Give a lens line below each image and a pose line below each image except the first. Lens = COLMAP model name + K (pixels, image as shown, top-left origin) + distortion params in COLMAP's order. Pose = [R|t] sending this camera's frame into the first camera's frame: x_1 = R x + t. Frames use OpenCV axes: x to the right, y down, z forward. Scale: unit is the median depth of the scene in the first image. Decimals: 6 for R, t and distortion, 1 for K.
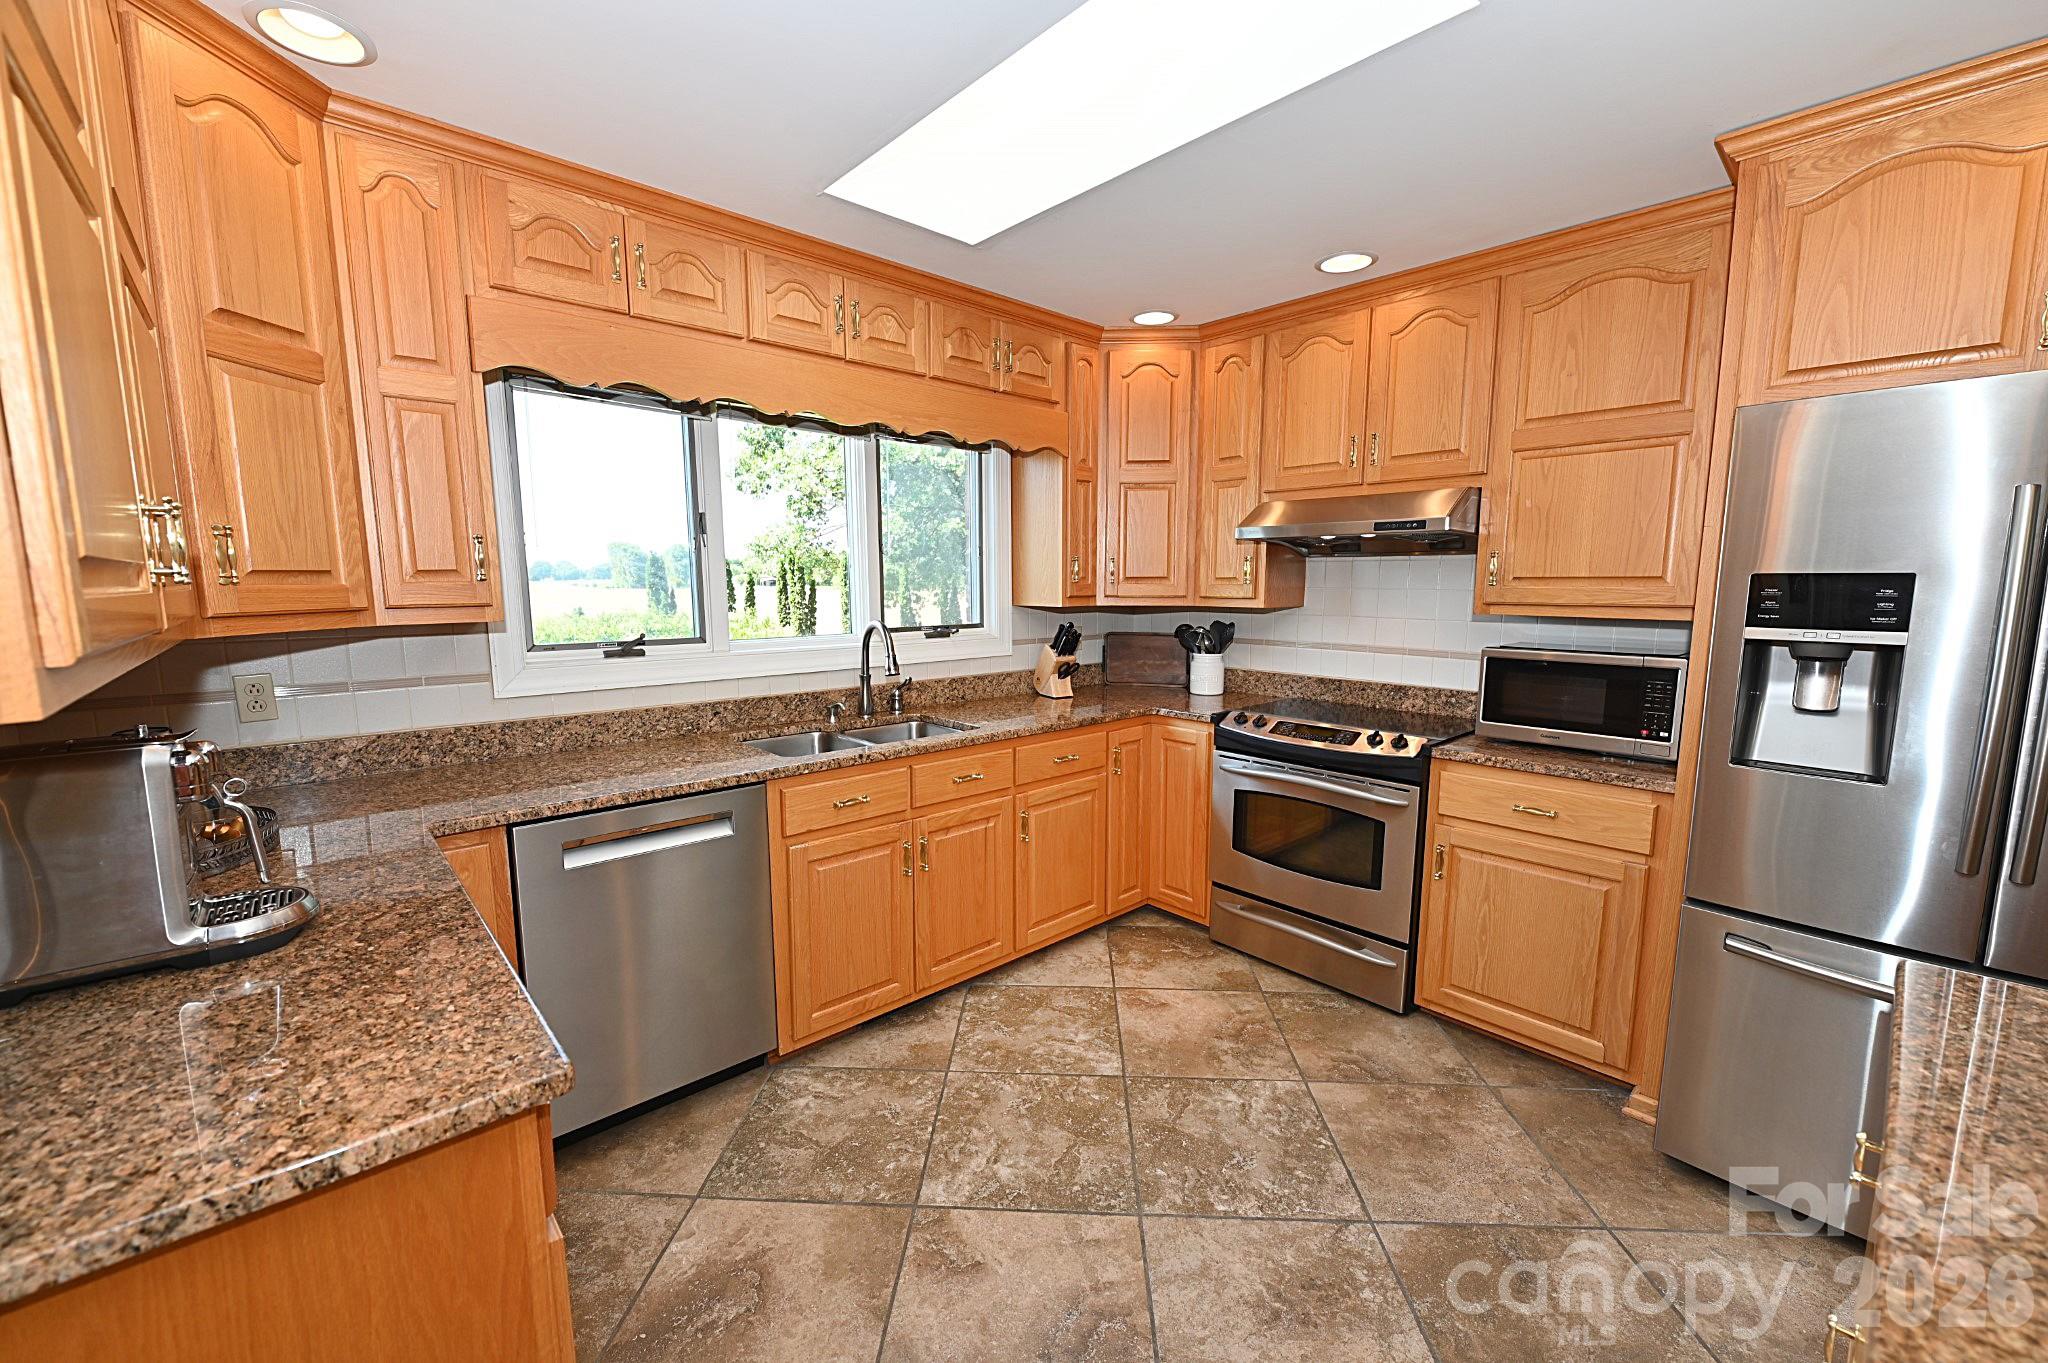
lens RADIAL K [[805.9, 0, 1022.1], [0, 805.9, 698.0], [0, 0, 1]] dist [-0.008384, -0.000216]
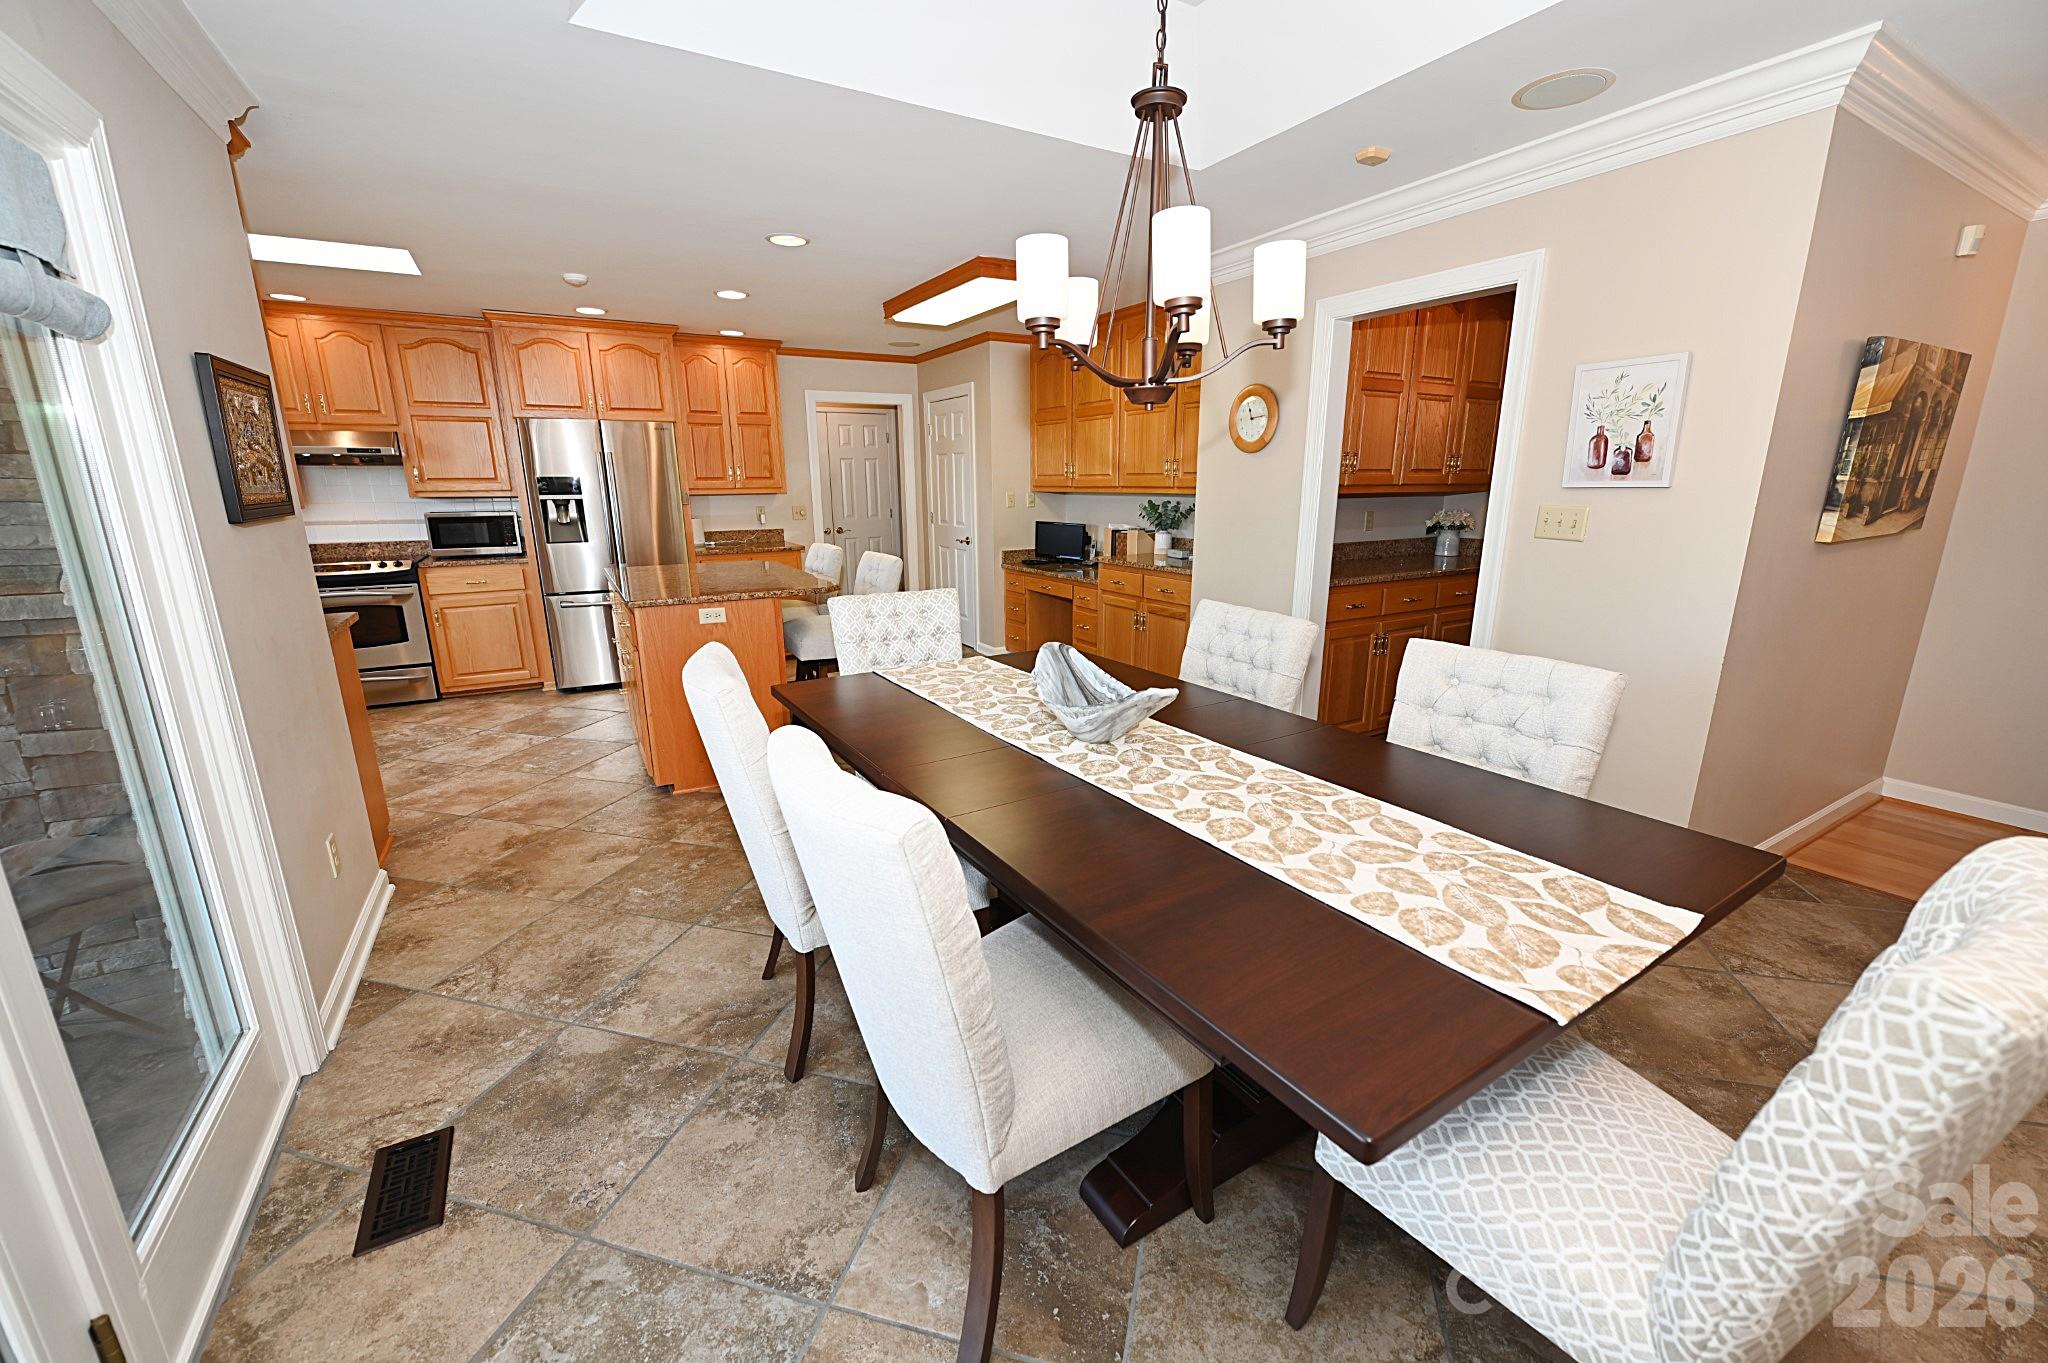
lens RADIAL K [[805.9, 0, 1025.5], [0, 805.9, 681.6], [0, 0, 1]] dist [-0.008384, -0.000216]
pose [[0.212734, -0.241220, 0.946867, -1.164981], [0.139221, 0.966645, 0.214979, 0.129476], [-0.967141, 0.086090, 0.239221, -0.959164]]
